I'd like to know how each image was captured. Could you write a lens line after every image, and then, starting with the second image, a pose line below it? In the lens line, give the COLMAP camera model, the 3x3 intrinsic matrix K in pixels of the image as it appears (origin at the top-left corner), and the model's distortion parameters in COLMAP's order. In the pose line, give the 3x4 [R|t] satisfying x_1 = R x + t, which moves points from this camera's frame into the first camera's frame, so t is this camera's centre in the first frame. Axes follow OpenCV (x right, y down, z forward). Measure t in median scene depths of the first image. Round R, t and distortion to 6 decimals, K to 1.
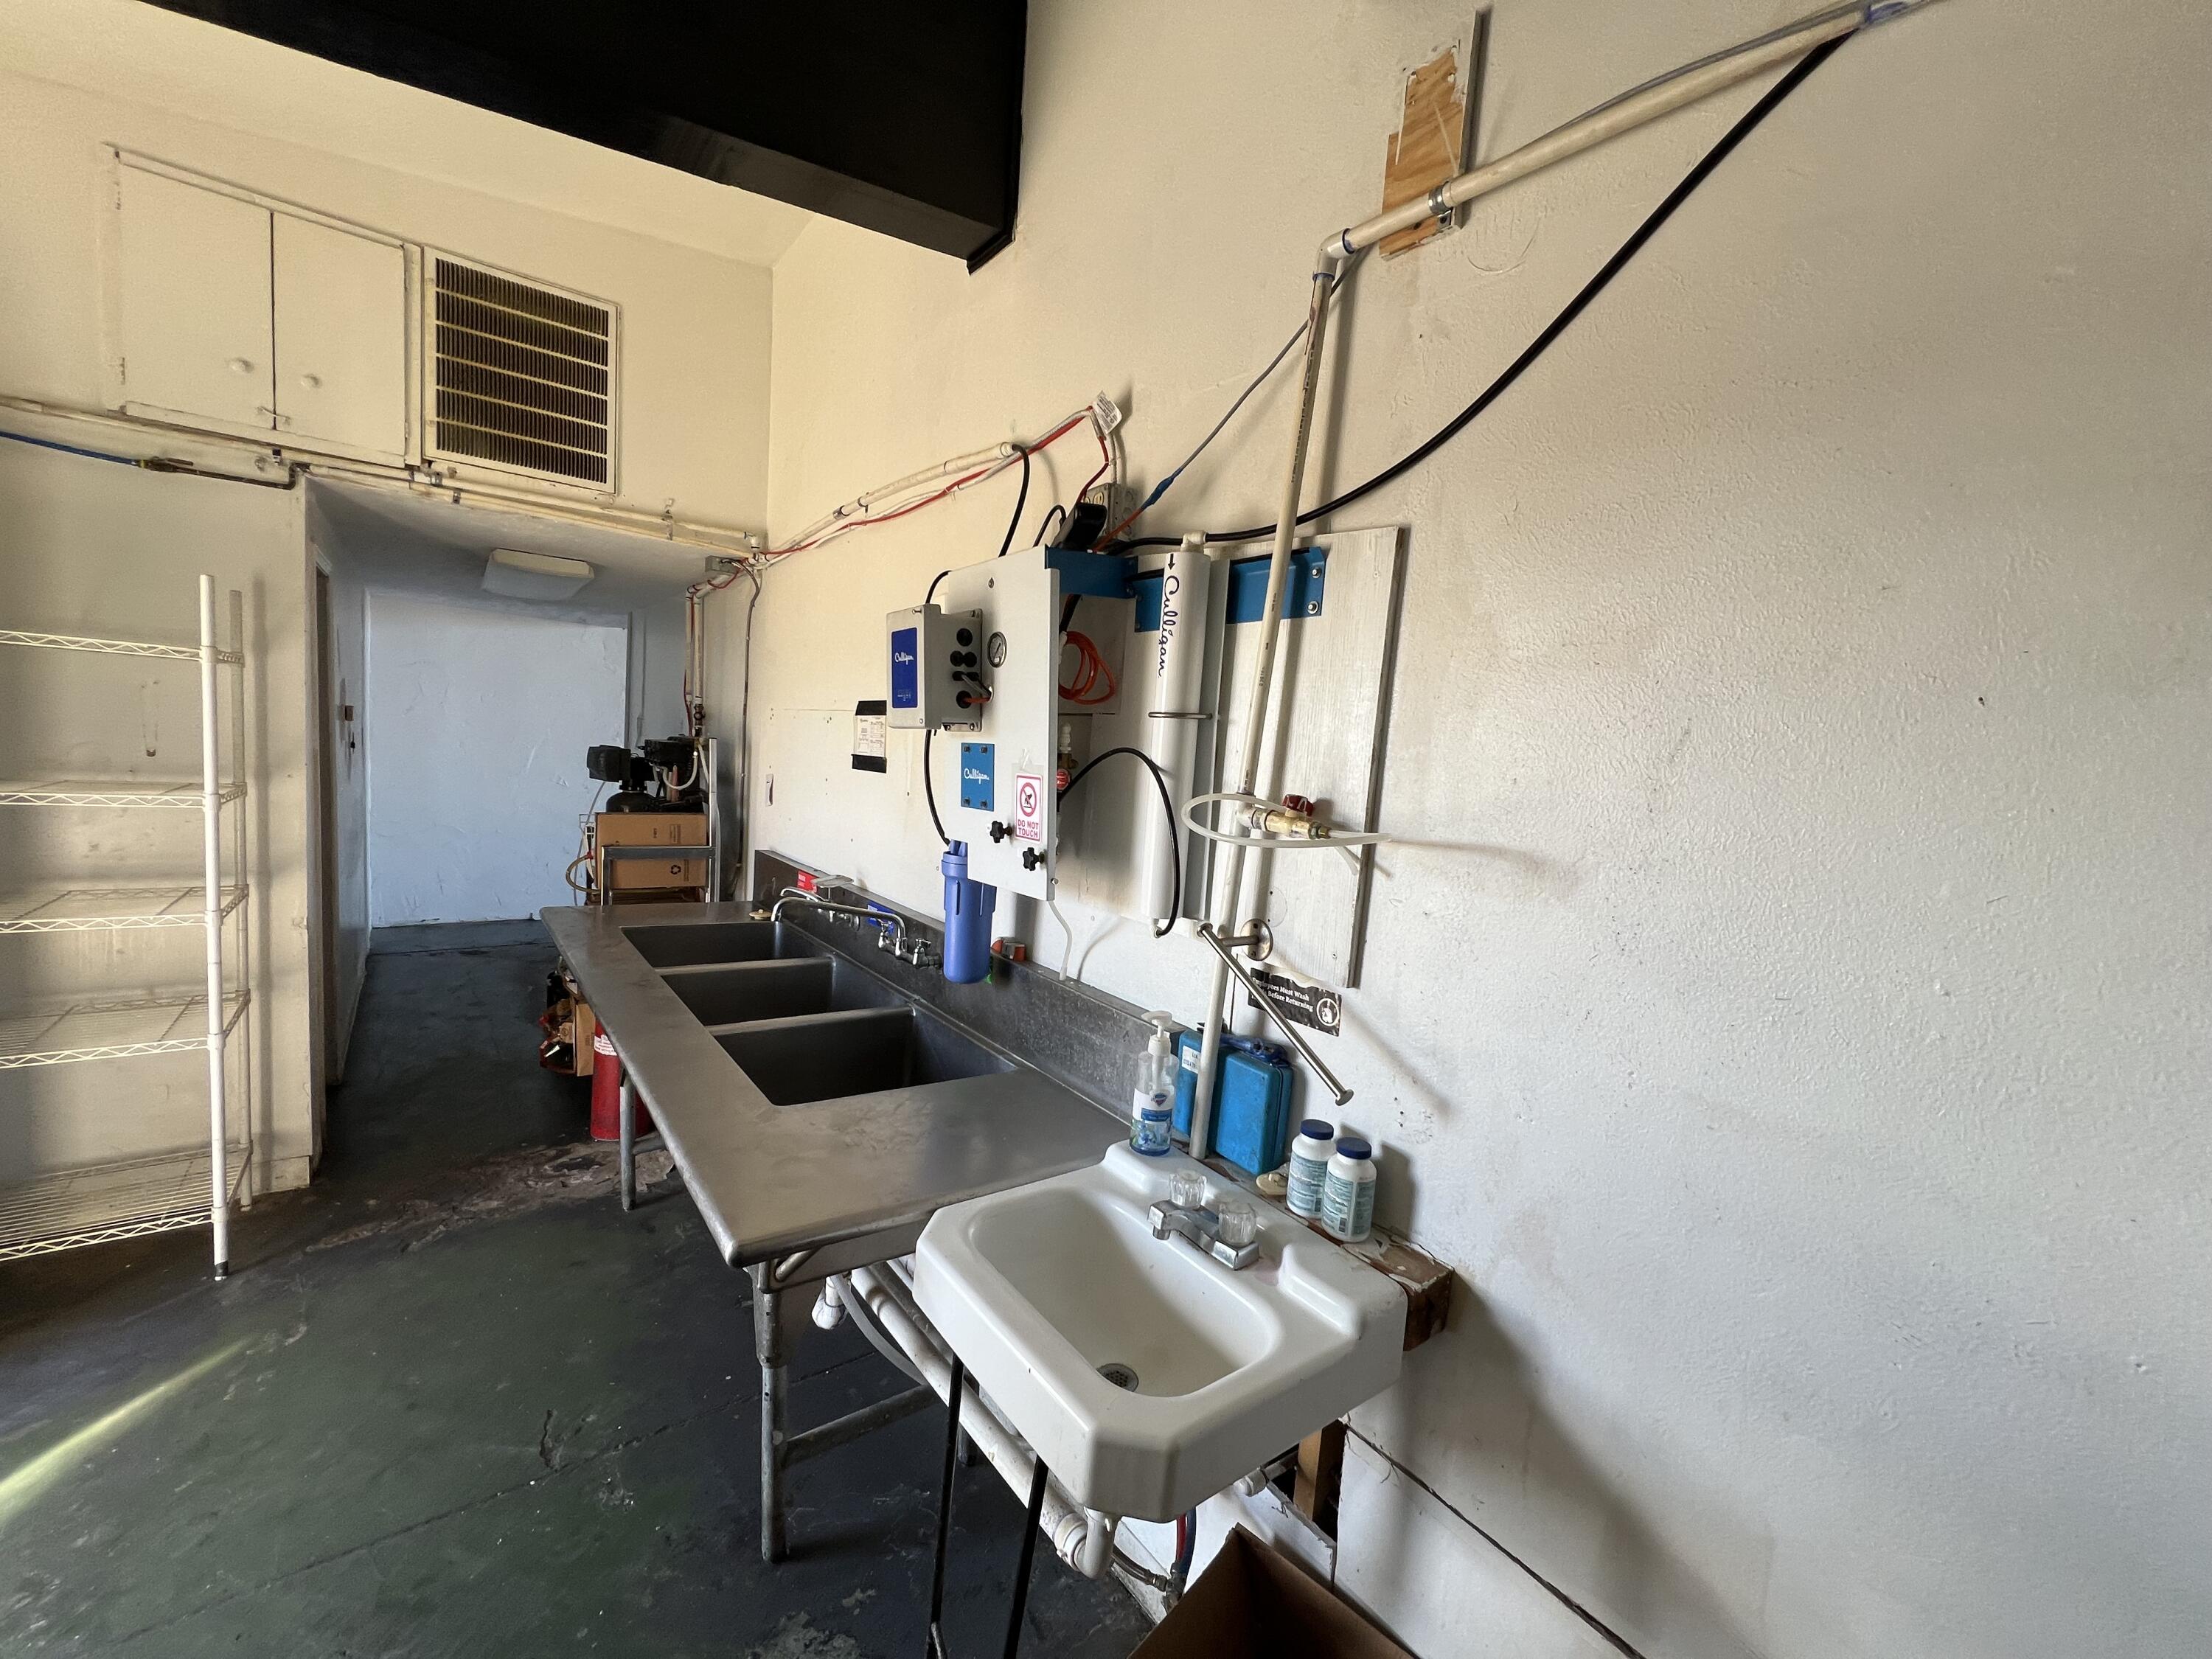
lens RADIAL K [[879.3, 0, 1104.4], [0, 879.3, 834.3], [0, 0, 1]] dist [-0.000034, -0.000257]
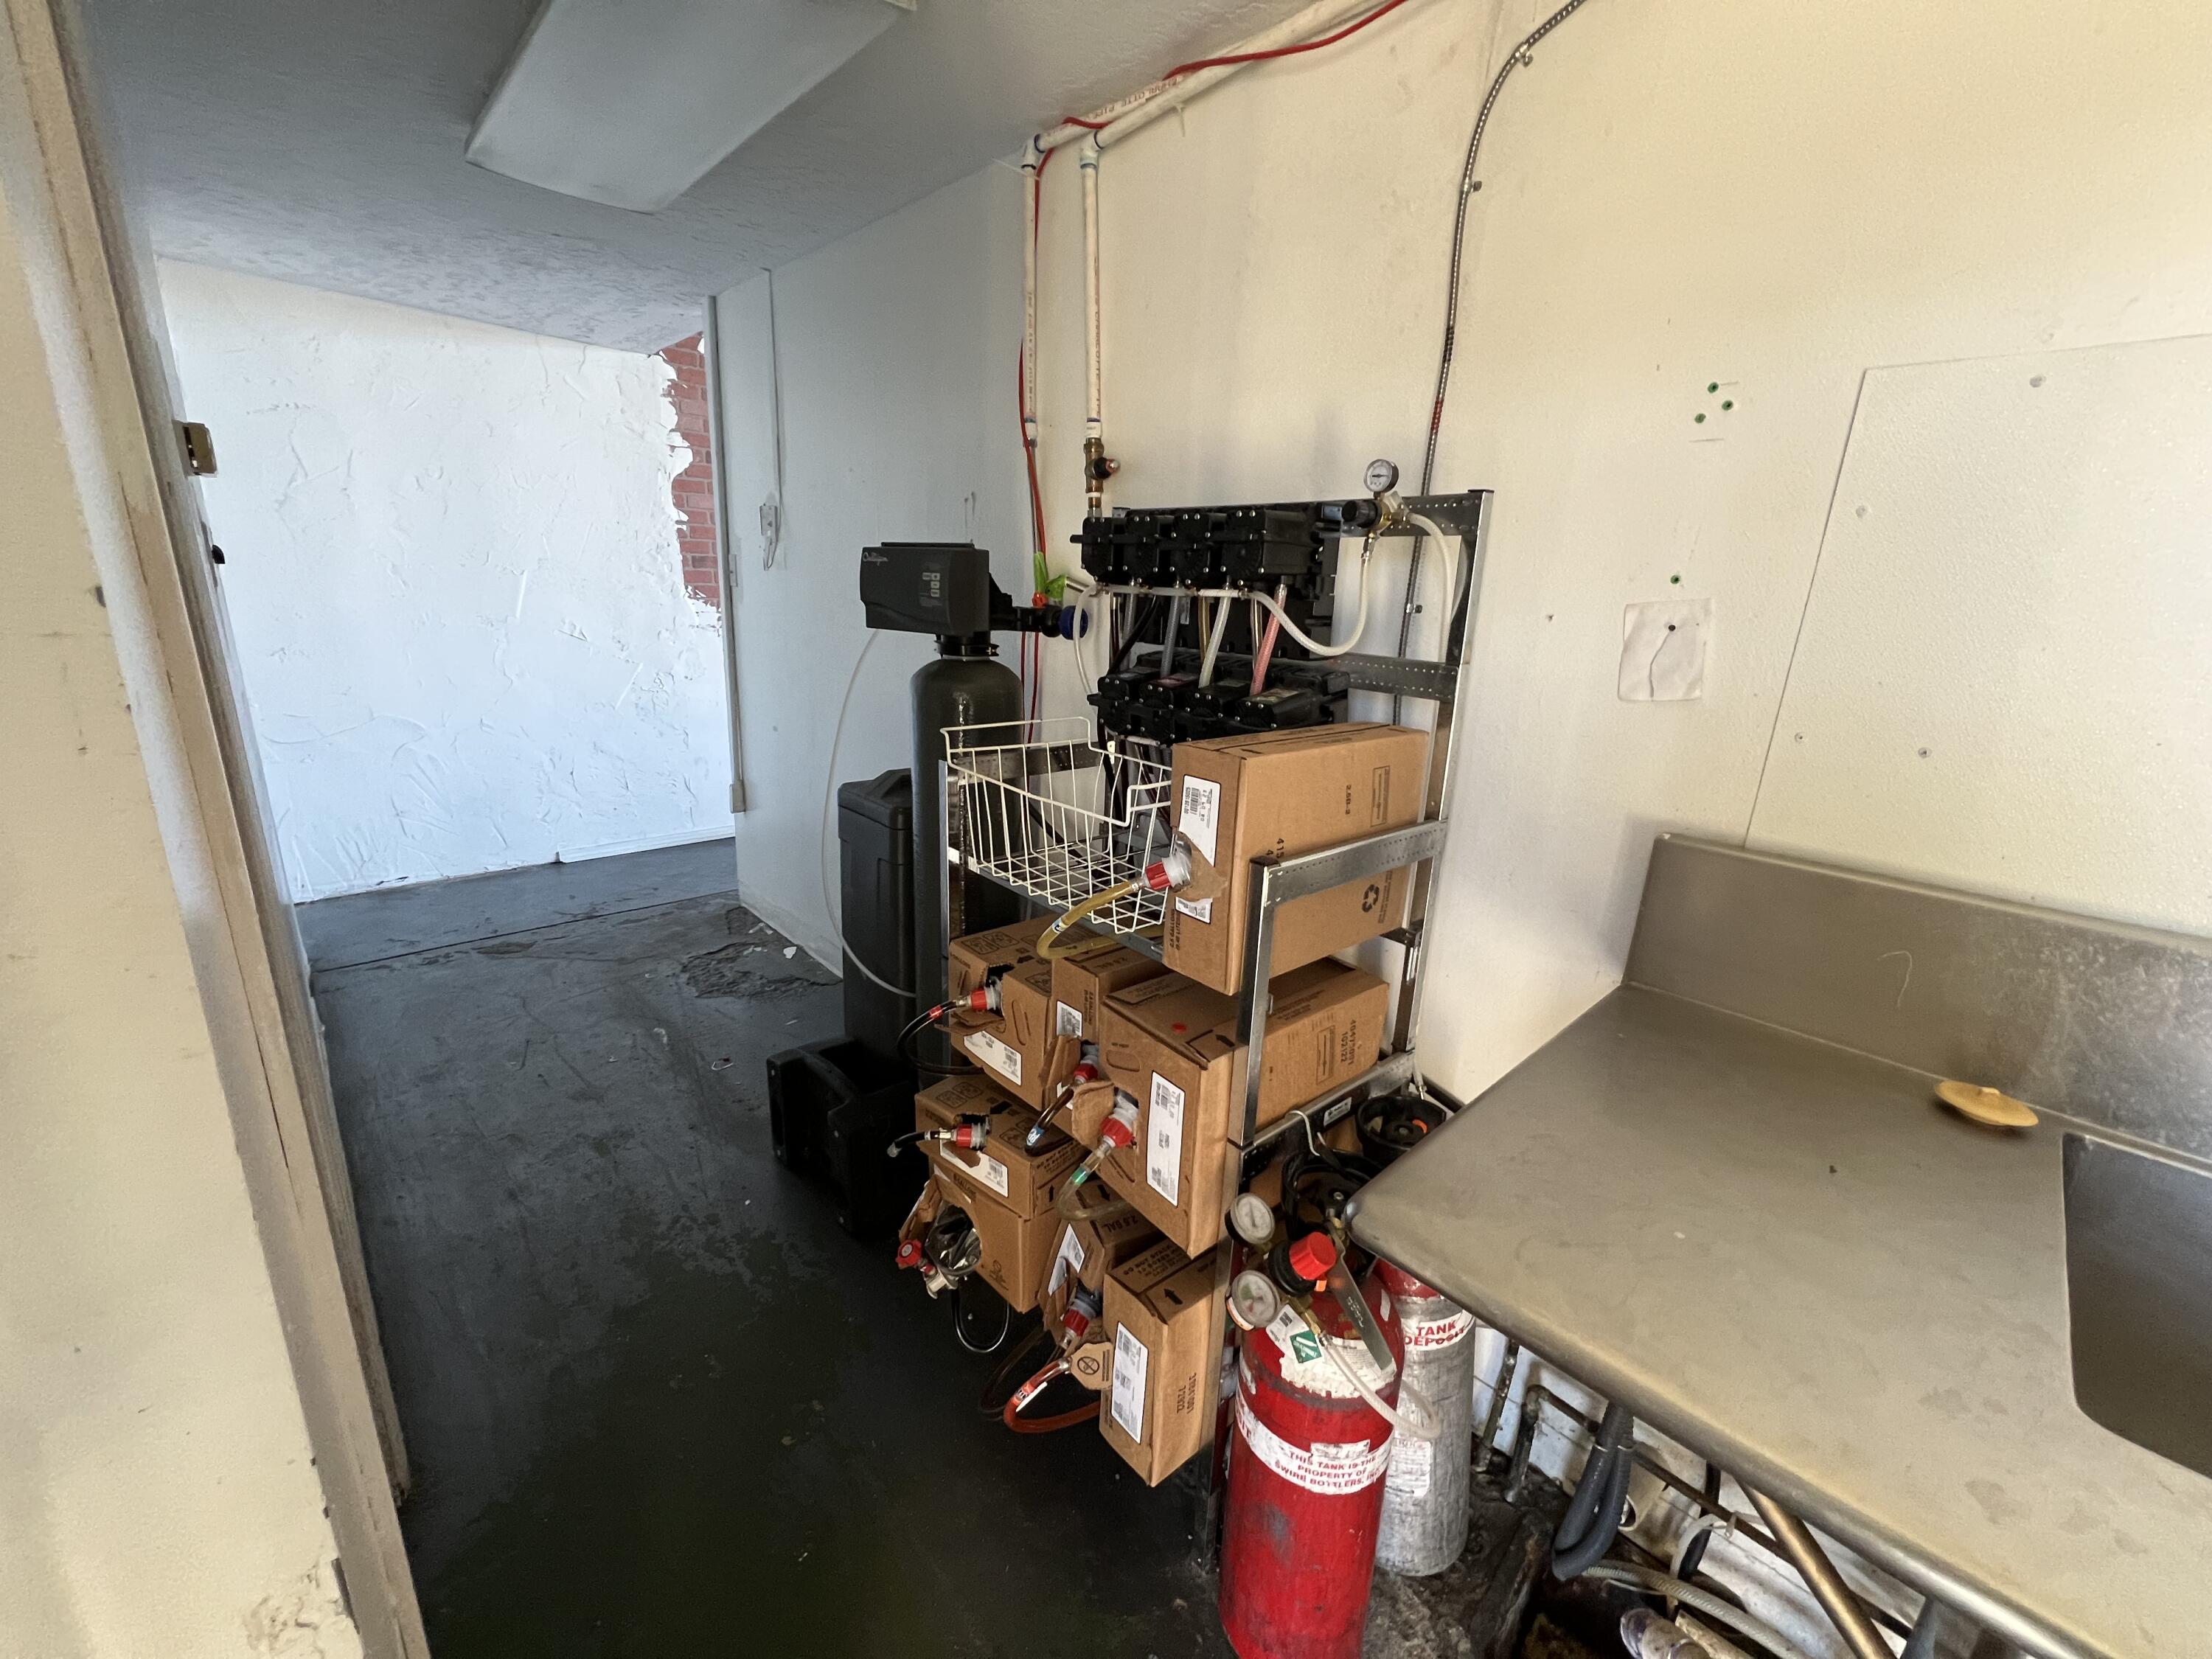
lens RADIAL K [[879.3, 0, 1109.4], [0, 879.3, 831.6], [0, 0, 1]] dist [-0.000034, -0.000257]
pose [[0.993782, -0.054436, 0.097132, -0.433528], [0.035417, 0.981578, 0.187750, -0.036217], [-0.105563, -0.183142, 0.977402, 0.477085]]
